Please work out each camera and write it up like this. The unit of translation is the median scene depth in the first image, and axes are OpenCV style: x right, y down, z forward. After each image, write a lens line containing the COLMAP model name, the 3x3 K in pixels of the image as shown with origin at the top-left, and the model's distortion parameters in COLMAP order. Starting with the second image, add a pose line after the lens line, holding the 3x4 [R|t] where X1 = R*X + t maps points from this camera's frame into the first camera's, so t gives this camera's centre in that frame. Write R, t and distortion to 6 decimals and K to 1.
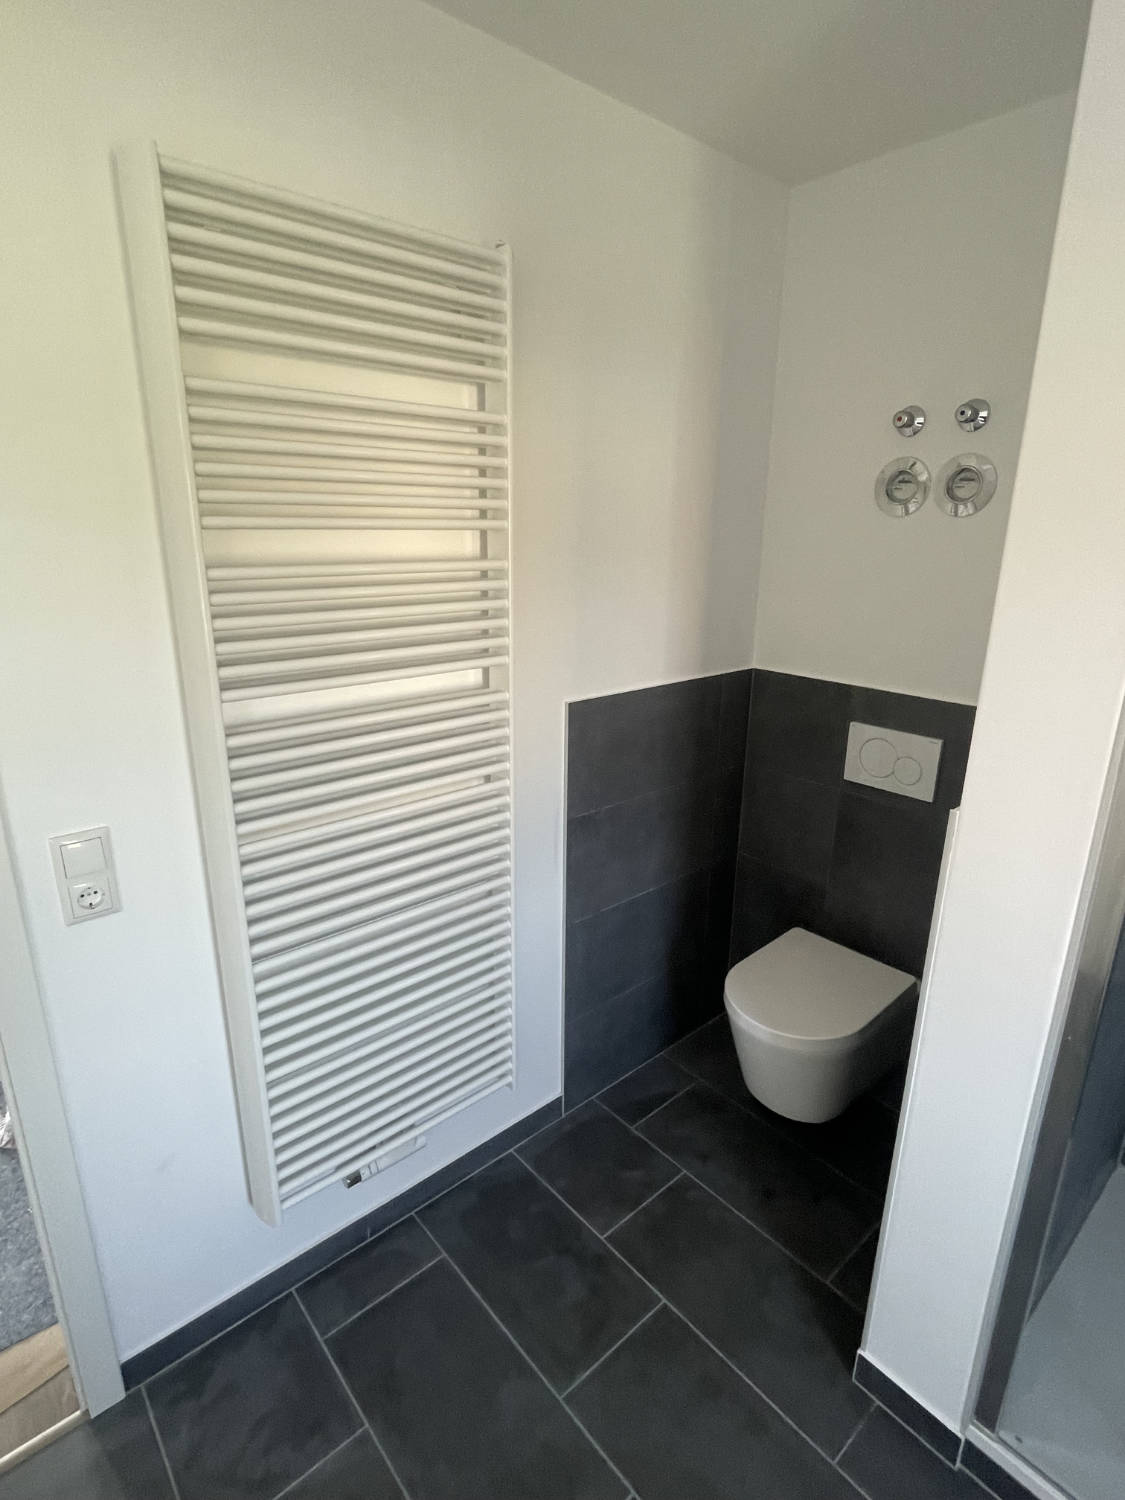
lens RADIAL K [[769.3, 0, 562.5], [0, 769.3, 750.0], [0, 0, 1]] dist [0.000617, 0.000922]
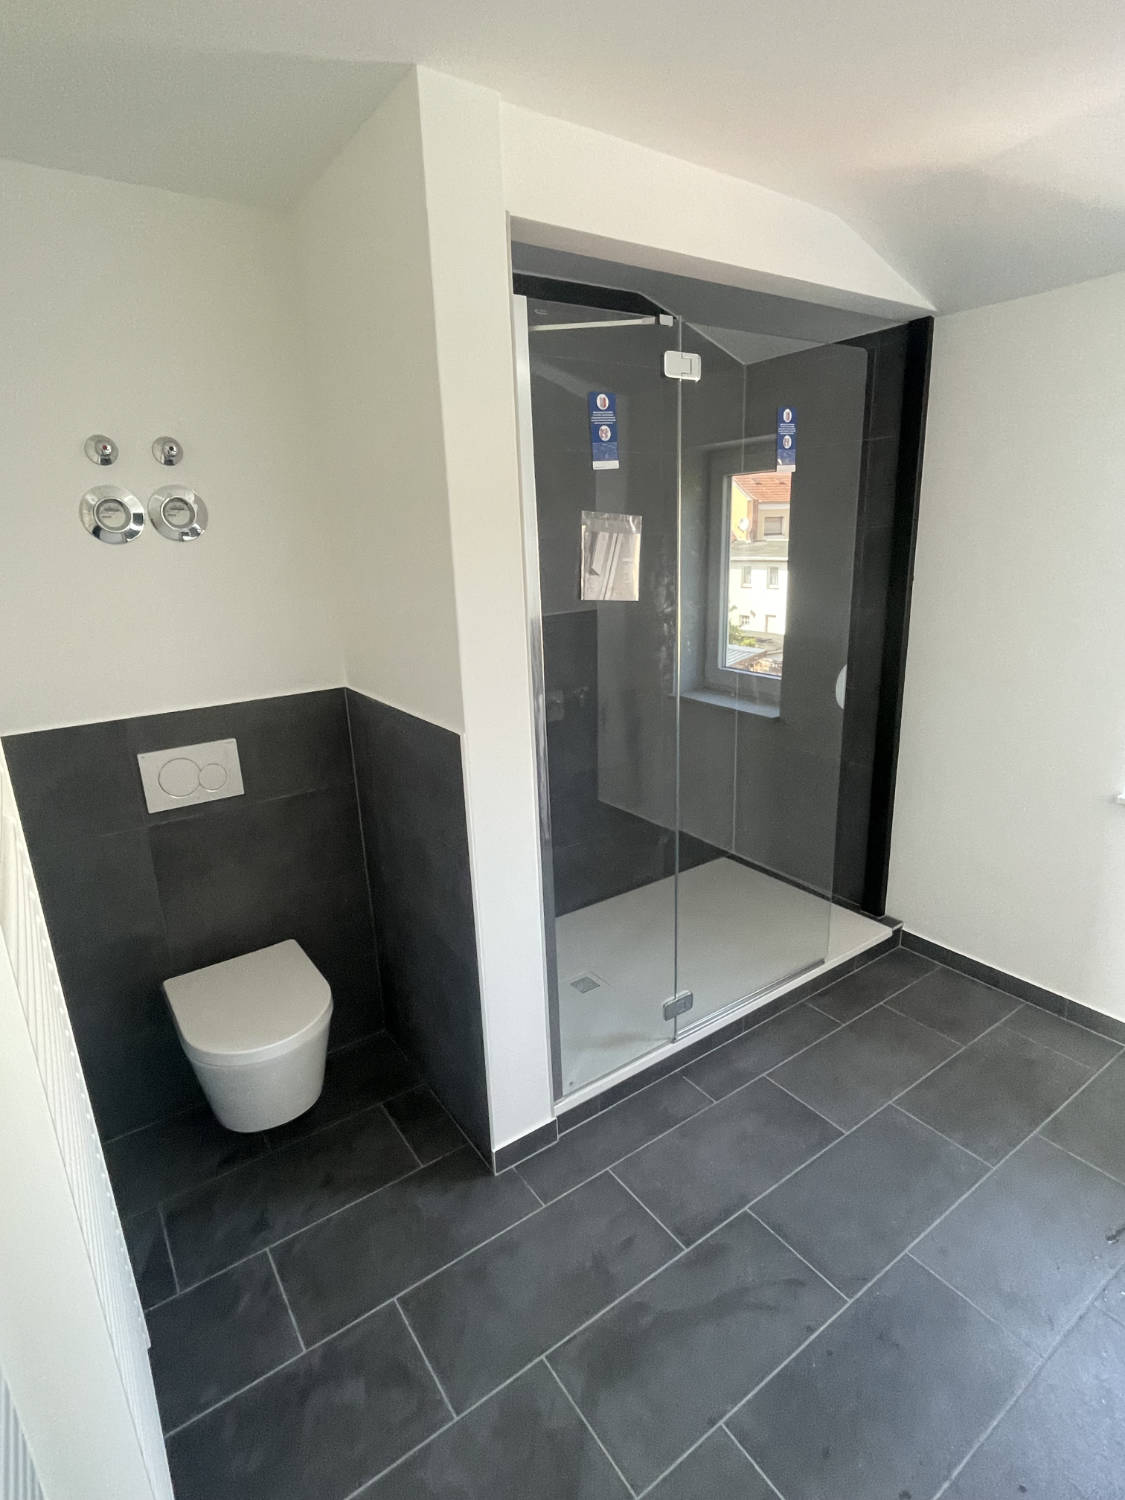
lens RADIAL K [[766.0, 0, 560.9], [0, 766.0, 753.6], [0, 0, 1]] dist [-0.002964, -0.001225]
pose [[0.107728, -0.285261, 0.952377, -0.537731], [0.324633, 0.915535, 0.237505, -0.104146], [-0.939685, 0.283587, 0.191234, 0.348056]]
